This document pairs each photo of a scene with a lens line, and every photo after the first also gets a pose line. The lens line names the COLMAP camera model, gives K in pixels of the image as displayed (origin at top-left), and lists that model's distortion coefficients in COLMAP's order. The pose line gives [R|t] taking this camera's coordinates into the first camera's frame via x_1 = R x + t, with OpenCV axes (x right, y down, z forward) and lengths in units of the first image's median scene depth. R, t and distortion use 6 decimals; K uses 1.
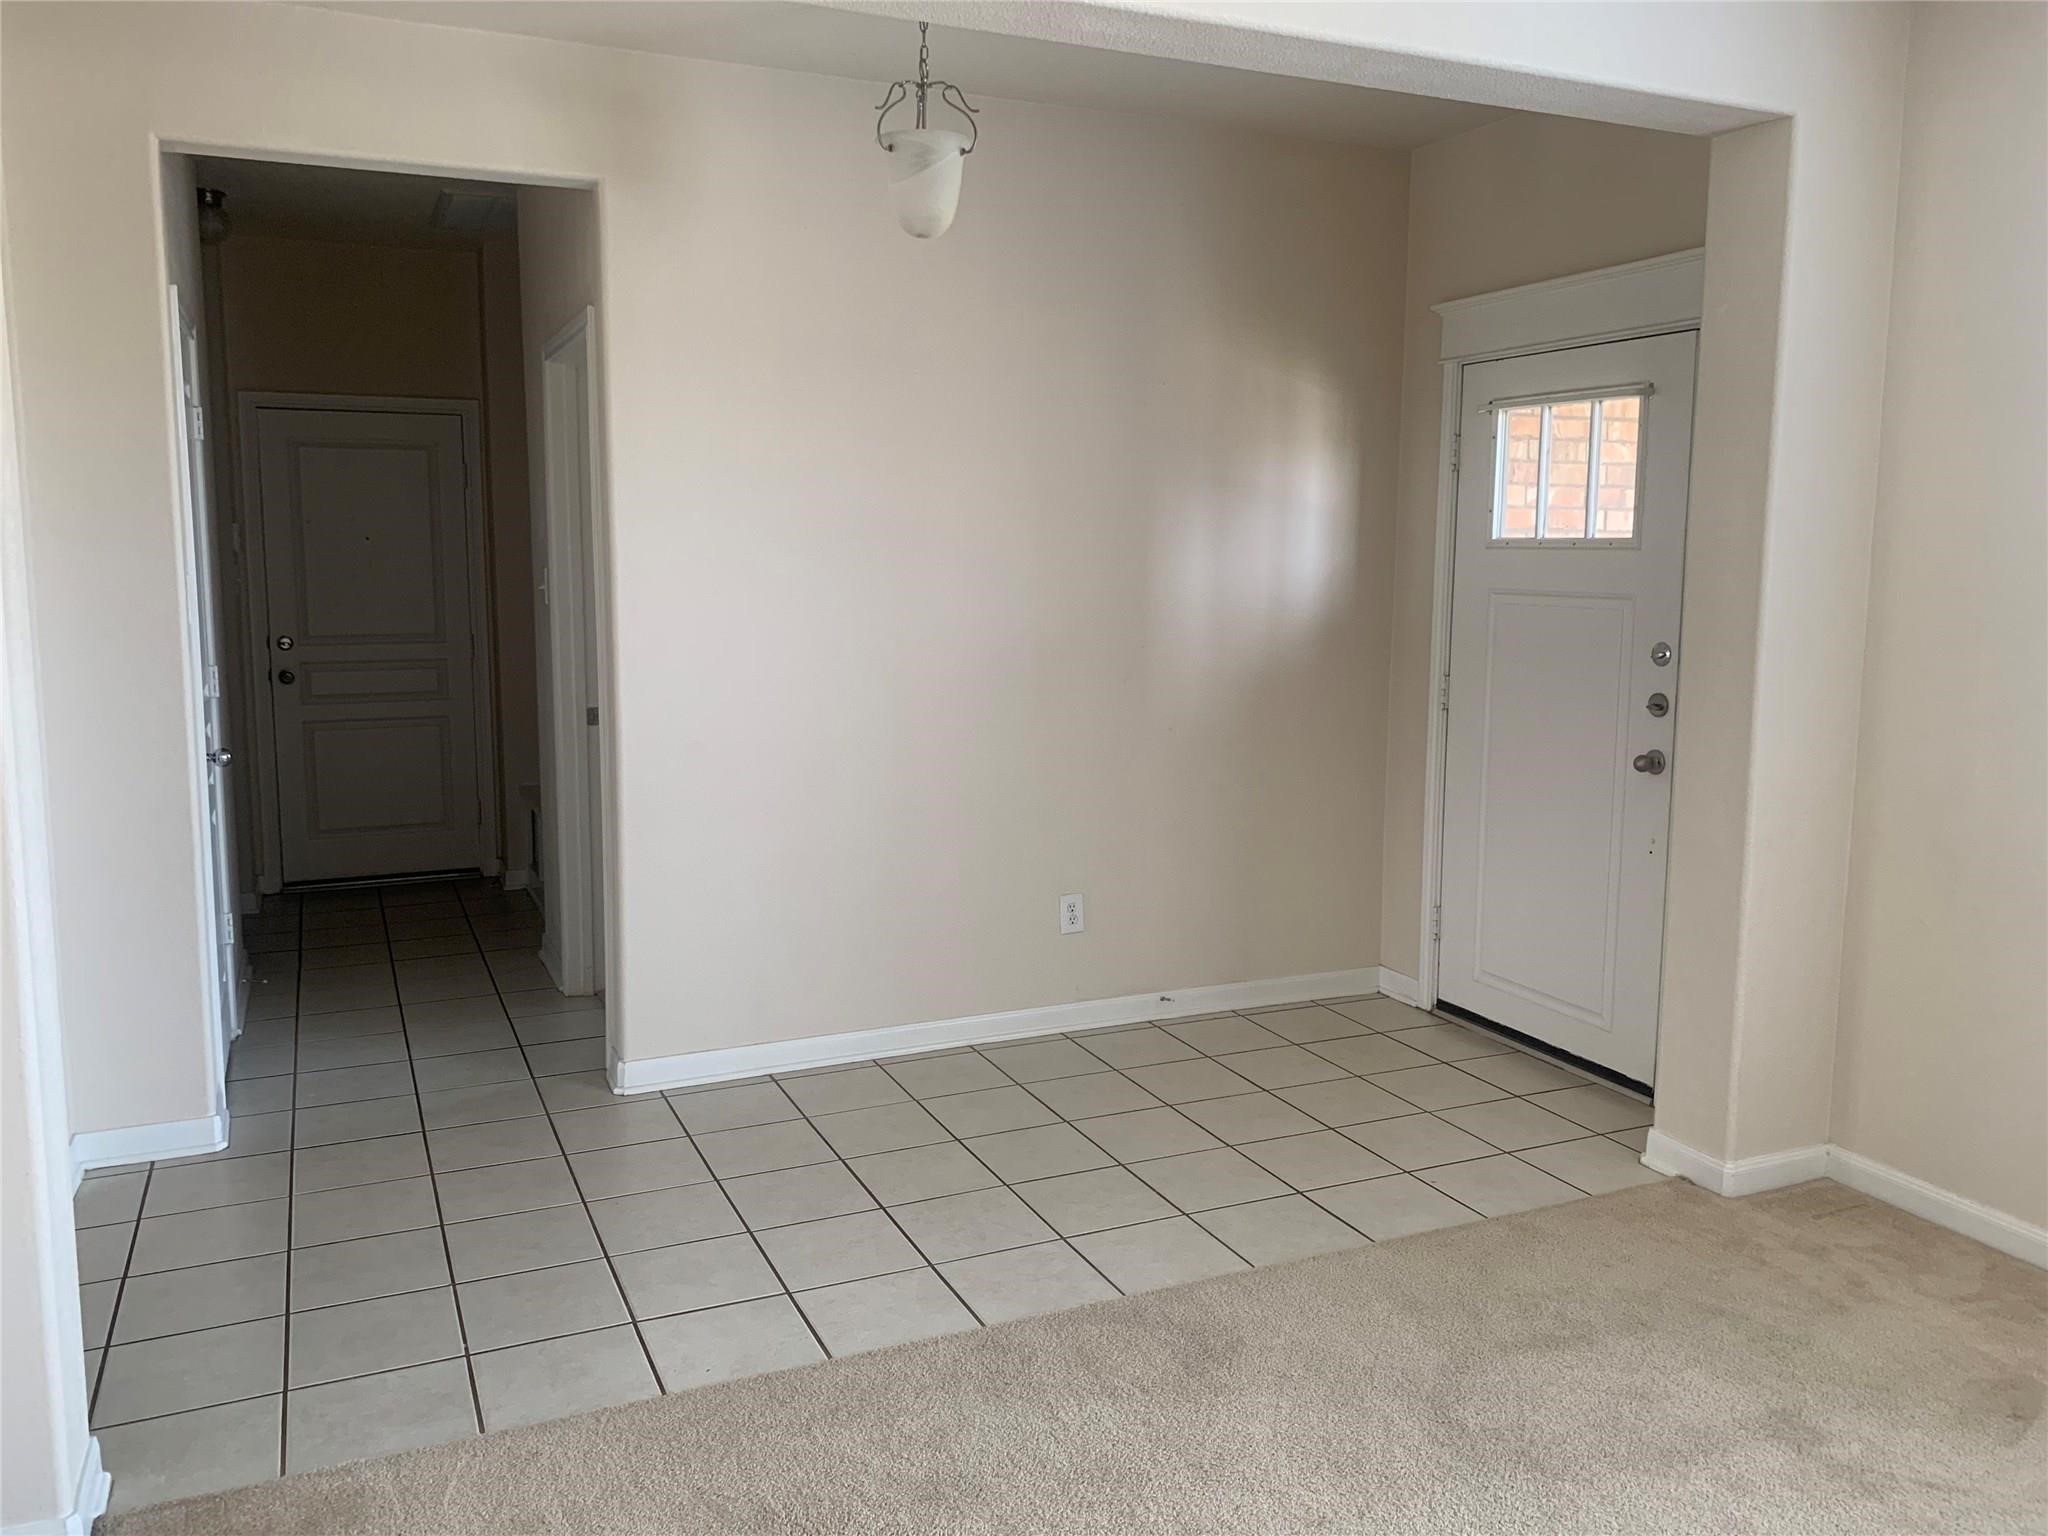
lens RADIAL K [[1576.1, 0, 1021.7], [0, 1576.1, 763.3], [0, 0, 1]] dist [0.080441, -0.120017]
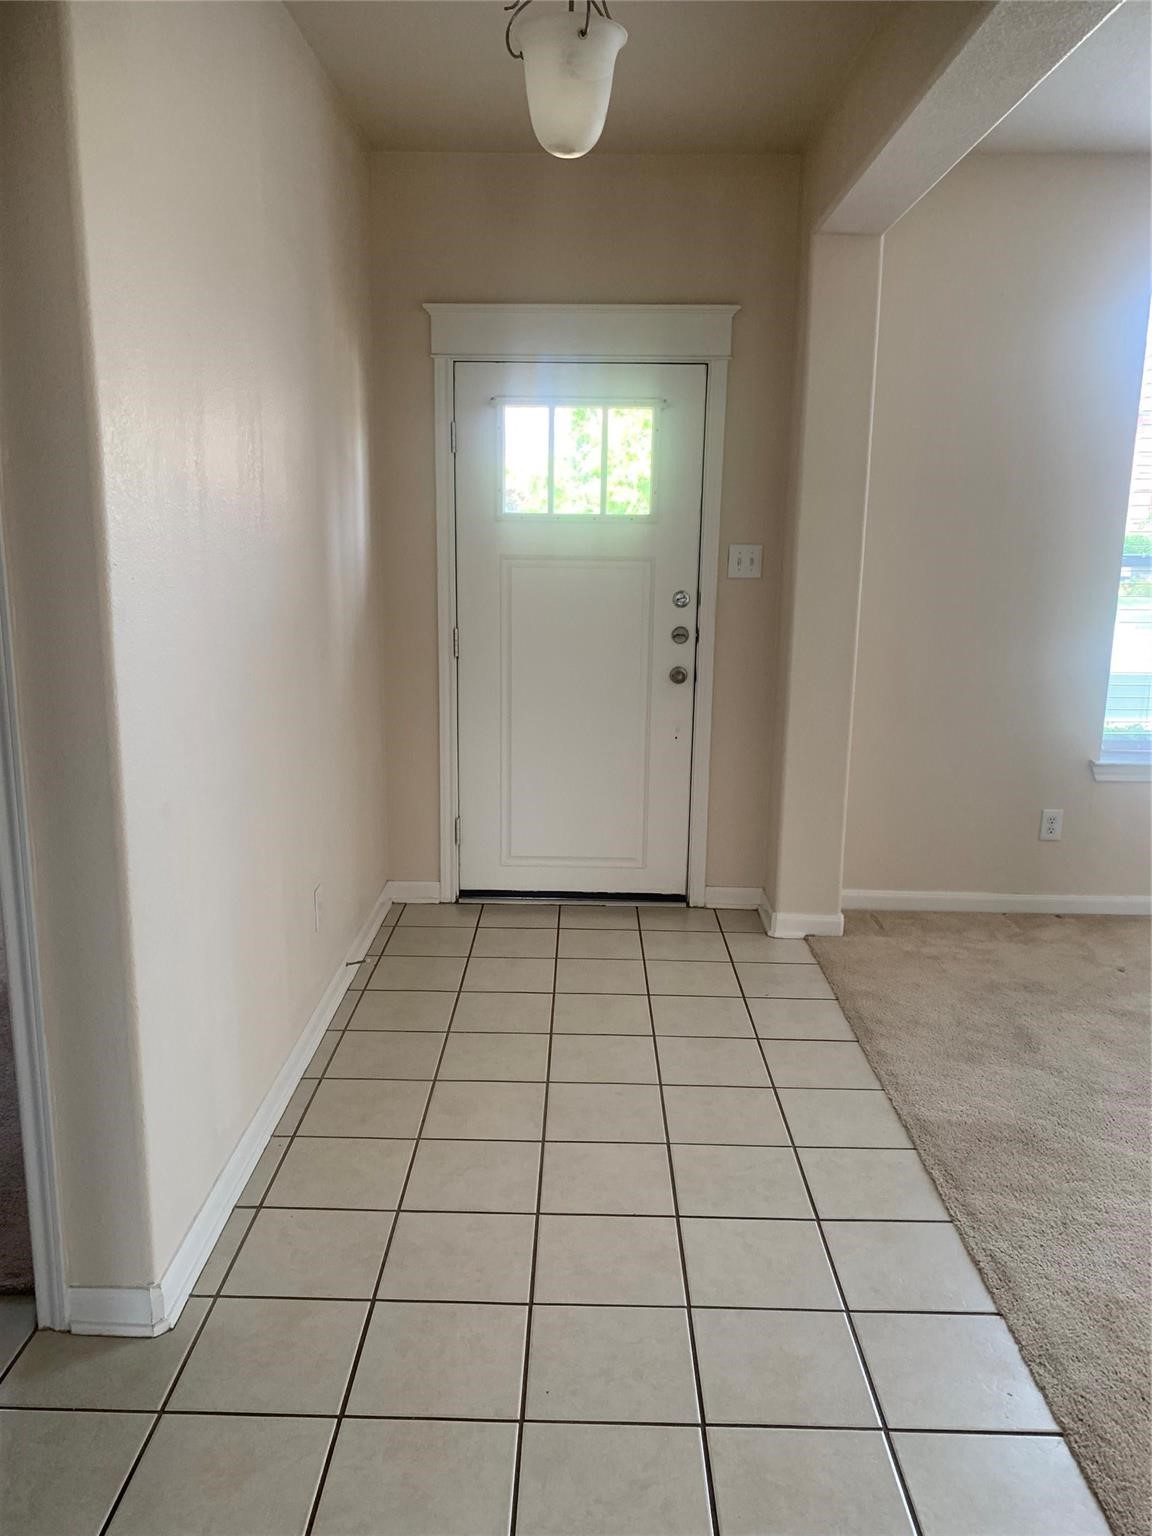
lens RADIAL K [[1182.1, 0, 582.3], [0, 1182.1, 772.0], [0, 0, 1]] dist [0.080441, -0.120017]
pose [[0.410523, -0.188168, 0.892224, -0.612071], [0.107298, 0.981647, 0.157658, -0.093230], [-0.905515, 0.031012, 0.423179, 0.631778]]
